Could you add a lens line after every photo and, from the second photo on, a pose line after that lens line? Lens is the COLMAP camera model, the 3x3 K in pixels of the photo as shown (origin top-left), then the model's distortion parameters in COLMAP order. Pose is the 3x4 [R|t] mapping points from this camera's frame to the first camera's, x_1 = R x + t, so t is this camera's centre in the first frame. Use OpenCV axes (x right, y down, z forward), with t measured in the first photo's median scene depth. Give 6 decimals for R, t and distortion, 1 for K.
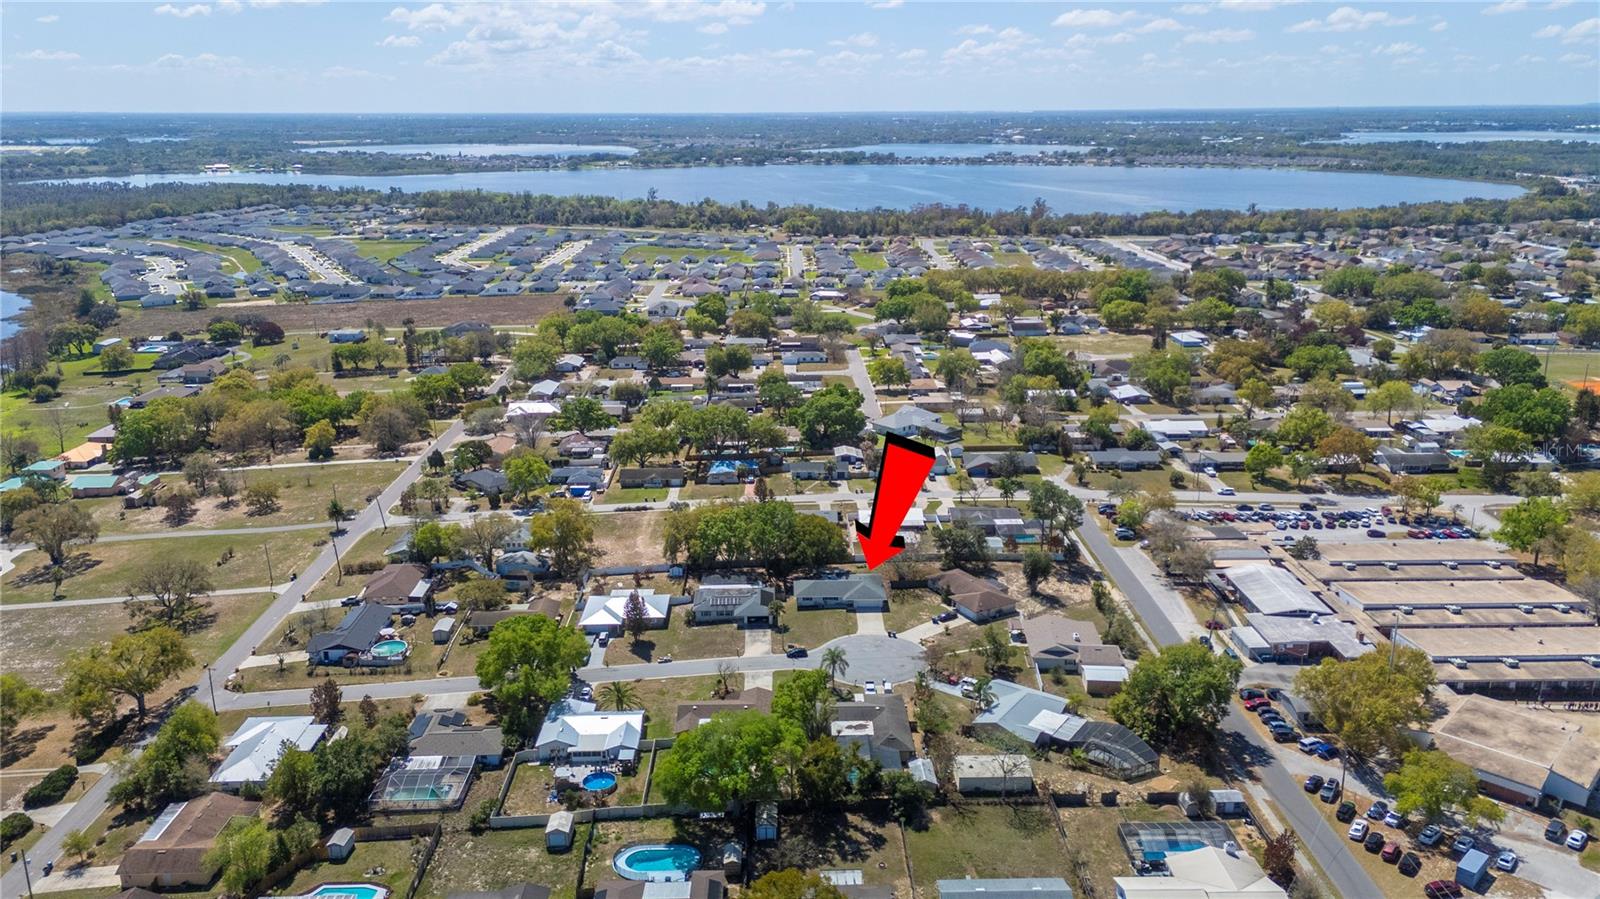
lens RADIAL K [[1173.8, 0, 796.7], [0, 1173.8, 447.7], [0, 0, 1]] dist [0.084651, -0.085297]
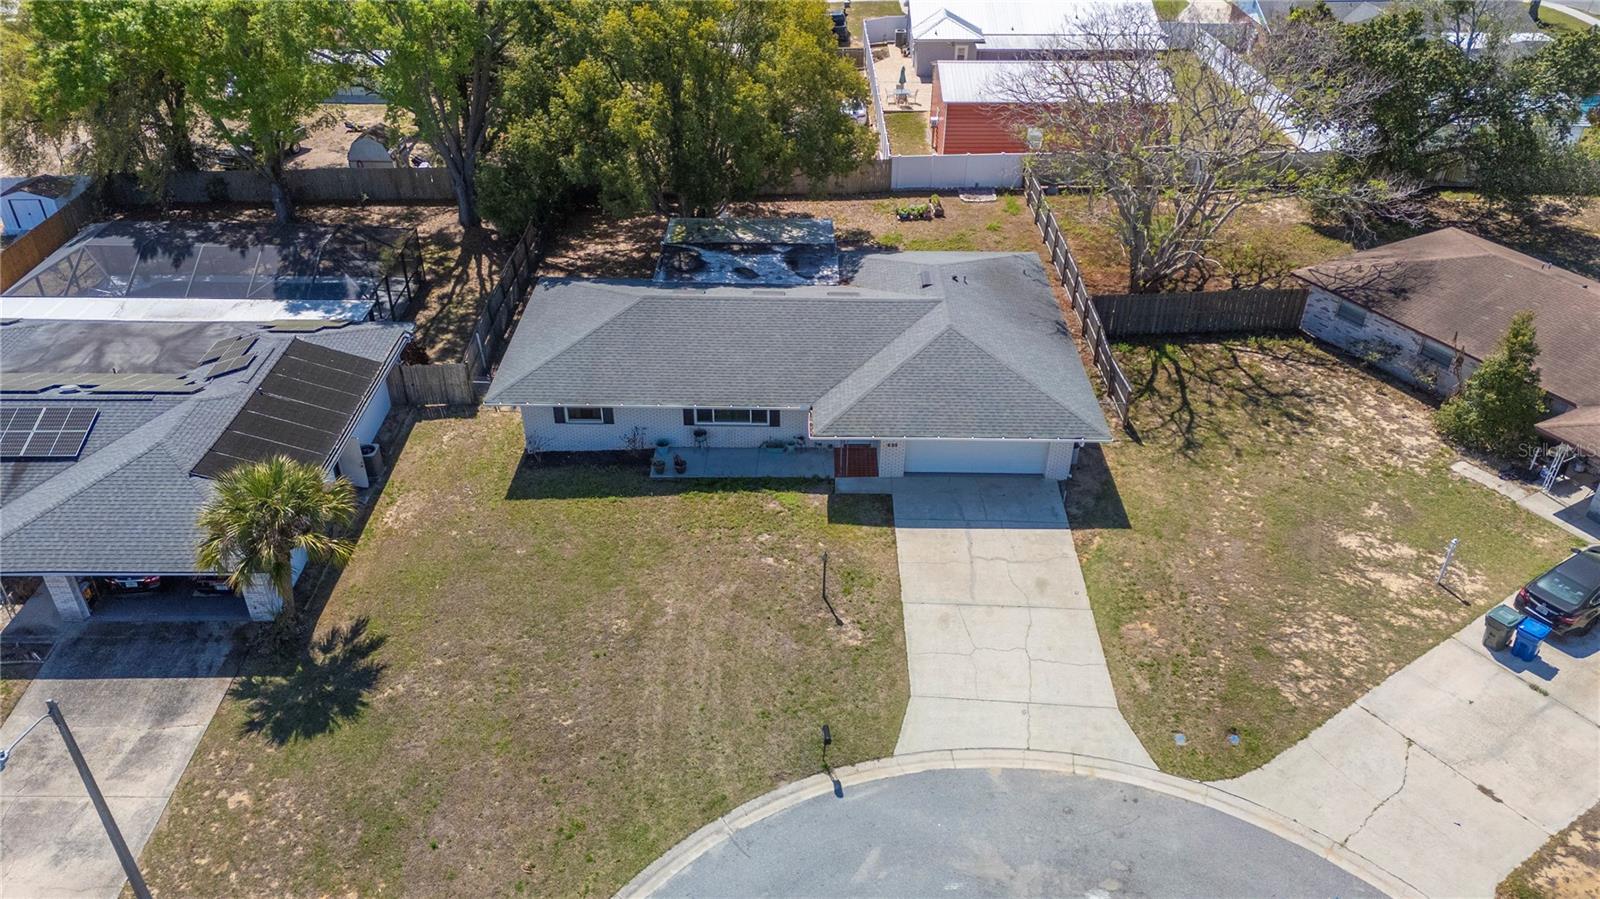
lens RADIAL K [[1168.0, 0, 795.7], [0, 1168.0, 446.8], [0, 0, 1]] dist [0.129345, -0.204350]
pose [[0.999667, 0.021748, -0.013900, 0.036629], [-0.016809, 0.957241, 0.288804, 0.081164], [0.019586, -0.288474, 0.957287, 0.788131]]
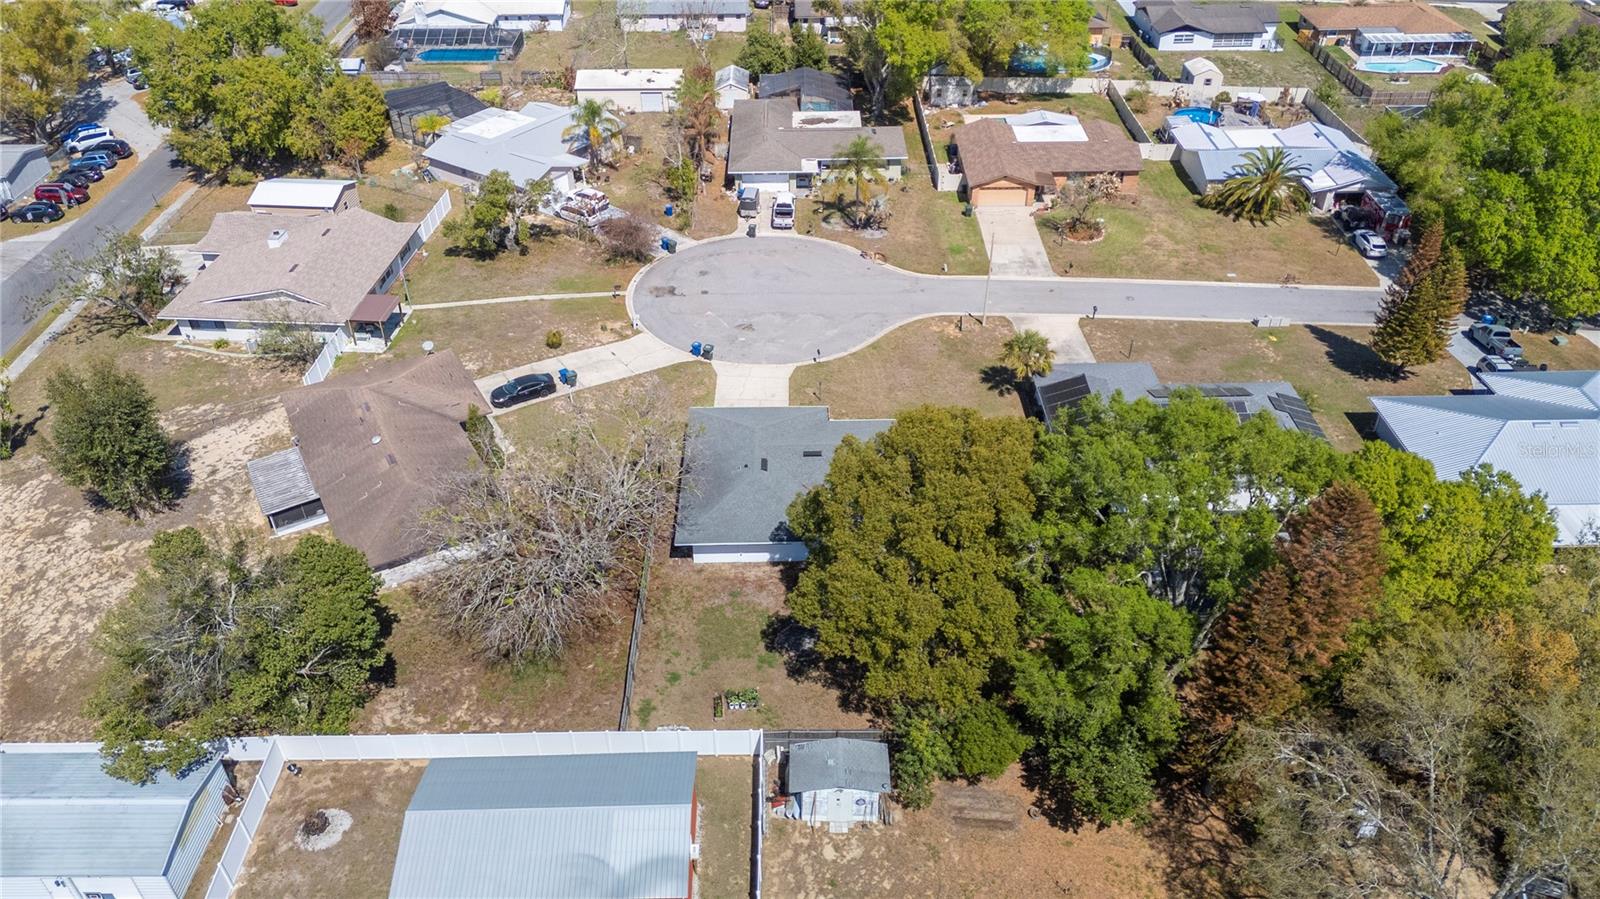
lens RADIAL K [[1173.8, 0, 796.7], [0, 1173.8, 447.7], [0, 0, 1]] dist [0.084651, -0.085297]
pose [[-0.999871, 0.006859, 0.014502, 0.040127], [0.015659, 0.613639, 0.789431, -0.103552], [-0.003485, 0.789557, -0.613668, 1.101672]]
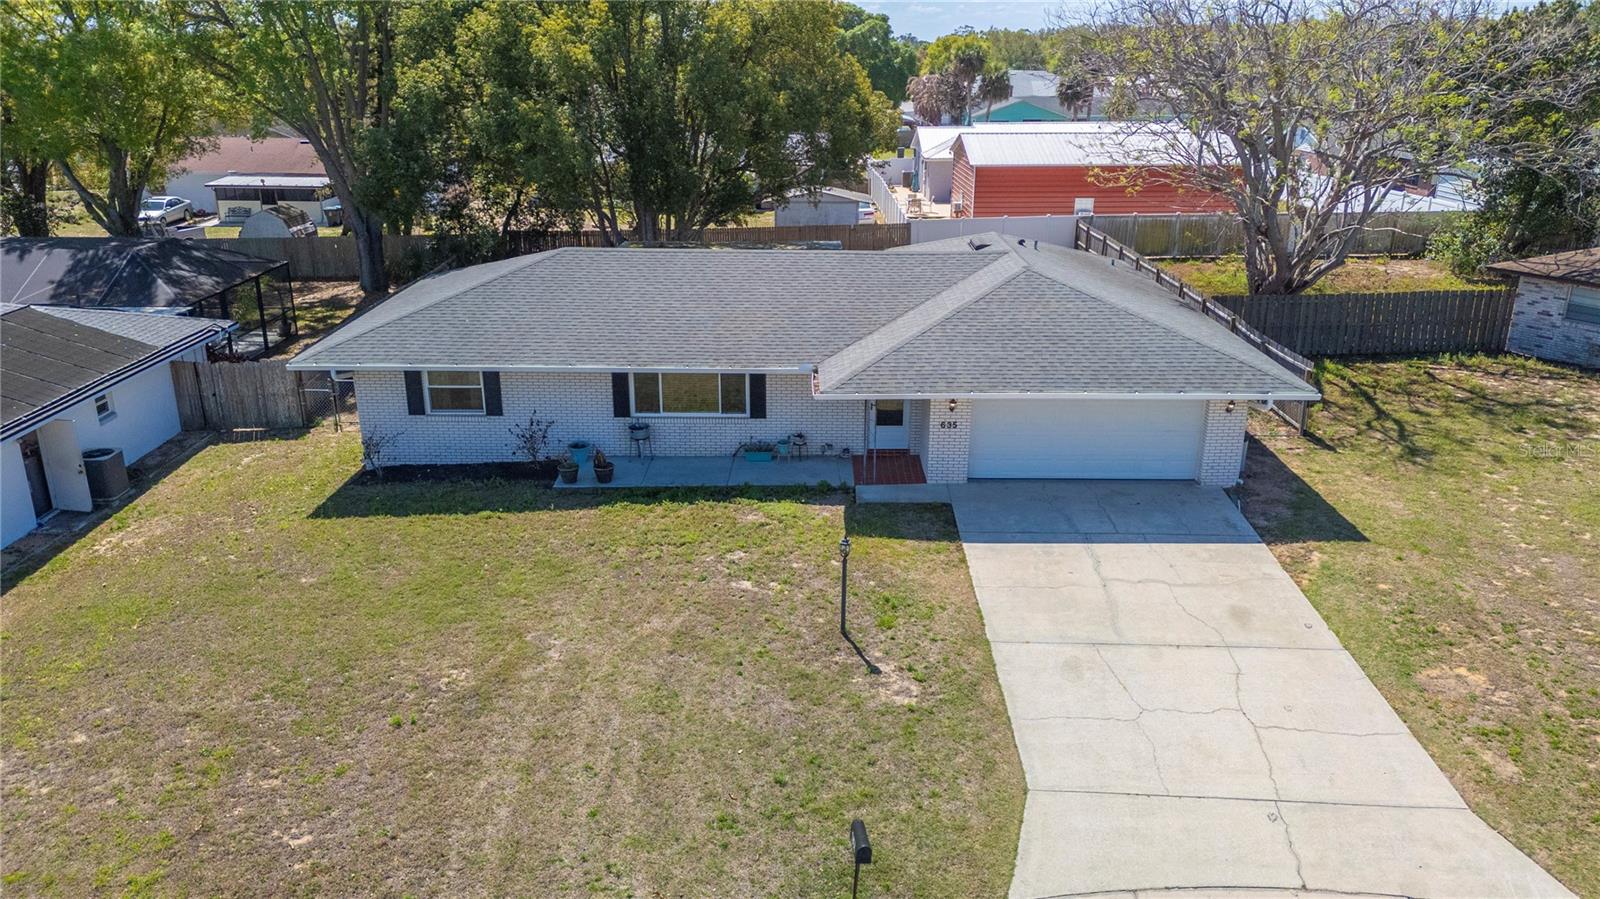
lens RADIAL K [[1173.8, 0, 796.7], [0, 1173.8, 447.7], [0, 0, 1]] dist [0.084651, -0.085297]
pose [[0.999781, 0.012498, -0.016767, 0.036565], [-0.011698, 0.998827, 0.046989, 0.118427], [0.017335, -0.046782, 0.998755, 0.835400]]
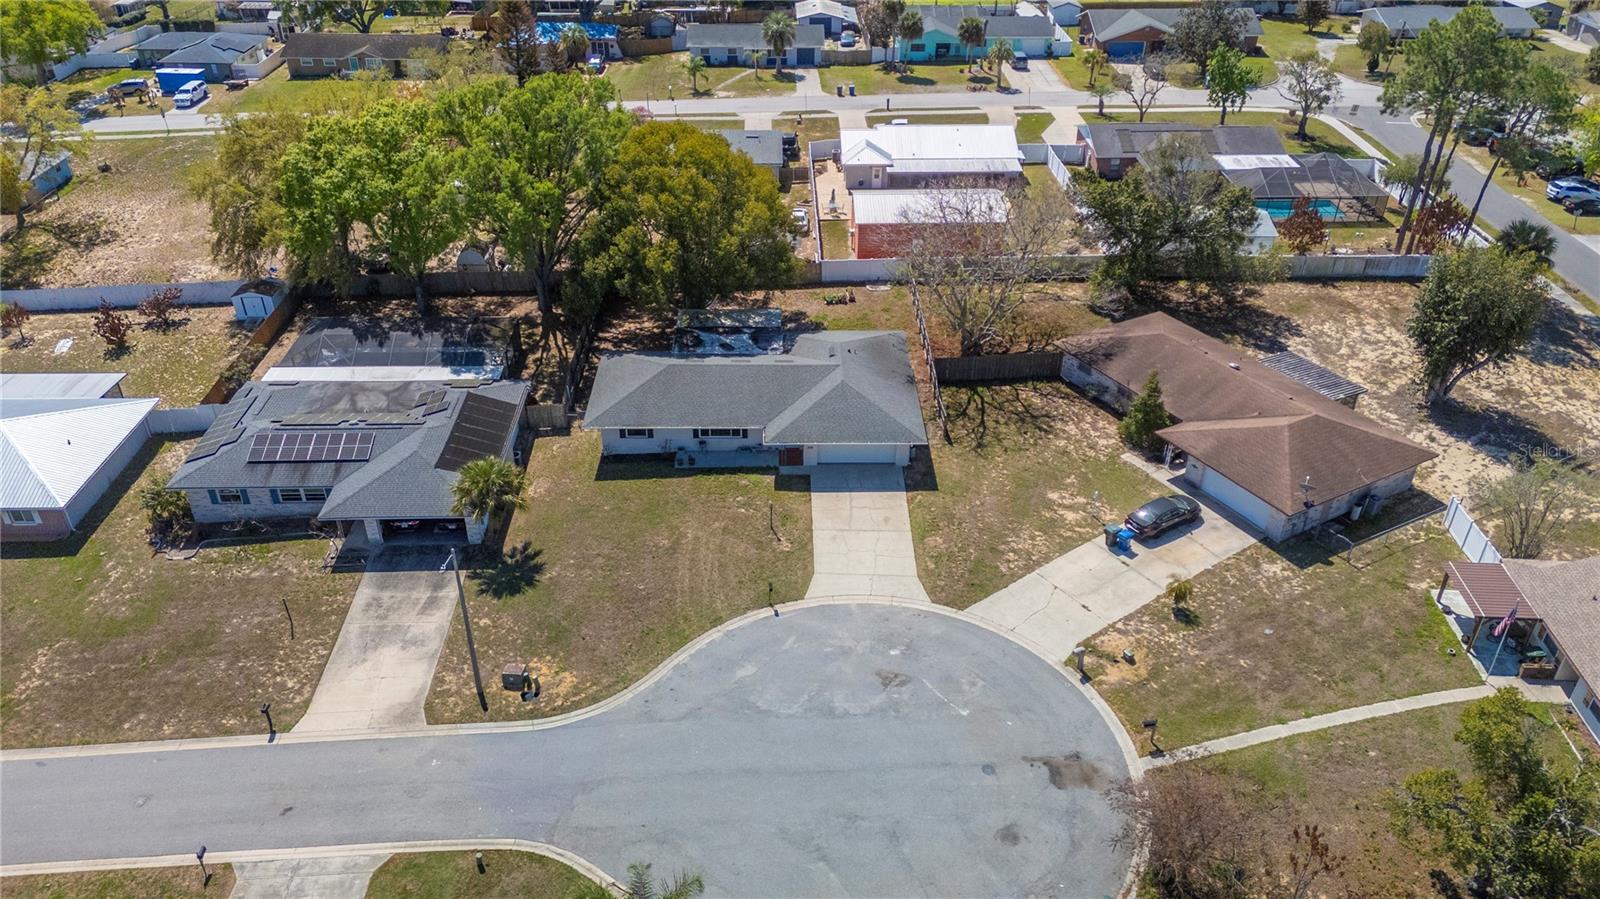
lens RADIAL K [[1168.0, 0, 795.7], [0, 1168.0, 446.8], [0, 0, 1]] dist [0.129345, -0.204350]
pose [[0.999959, 0.008258, 0.003701, 0.042123], [-0.008957, 0.961470, 0.274763, 0.052343], [-0.001289, -0.274785, 0.961505, 0.682030]]
